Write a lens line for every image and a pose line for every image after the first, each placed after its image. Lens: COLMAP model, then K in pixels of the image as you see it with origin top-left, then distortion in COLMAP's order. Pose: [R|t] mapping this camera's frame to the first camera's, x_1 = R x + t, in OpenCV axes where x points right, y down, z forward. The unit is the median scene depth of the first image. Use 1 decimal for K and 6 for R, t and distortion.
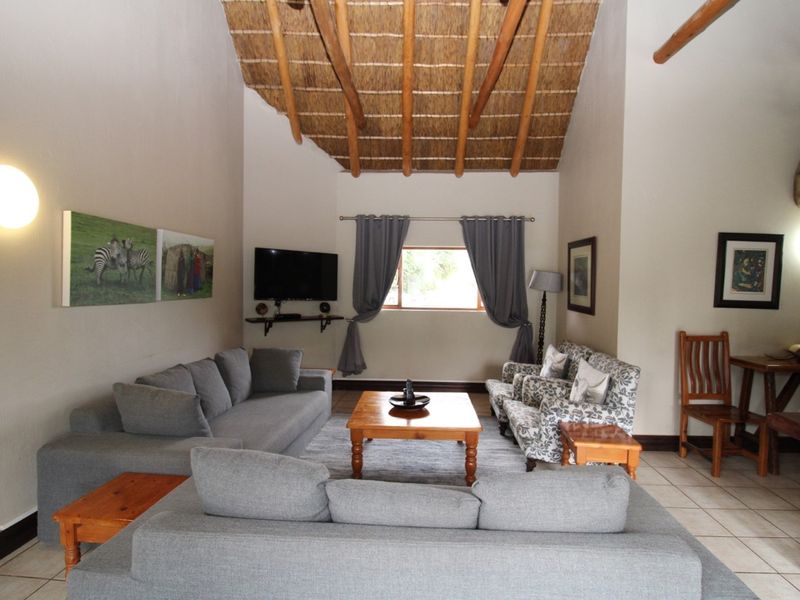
lens RADIAL K [[422.4, 0, 412.6], [0, 422.4, 295.9], [0, 0, 1]] dist [-0.010381, -0.000241]
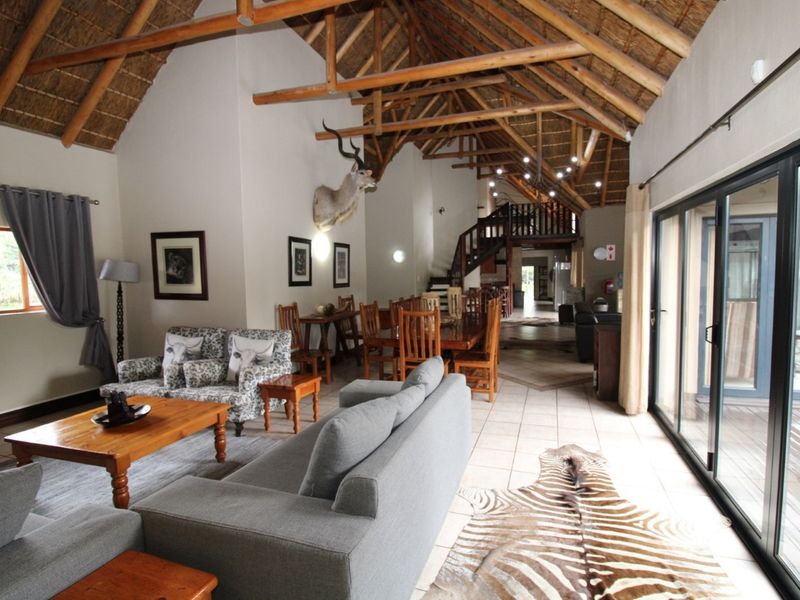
lens RADIAL K [[422.4, 0, 412.6], [0, 422.4, 295.9], [0, 0, 1]] dist [-0.010381, -0.000241]
pose [[0.267167, -0.071936, 0.960961, -0.590233], [0.047949, 0.996967, 0.061301, -0.010479], [-0.962457, 0.029700, 0.269806, 0.185761]]
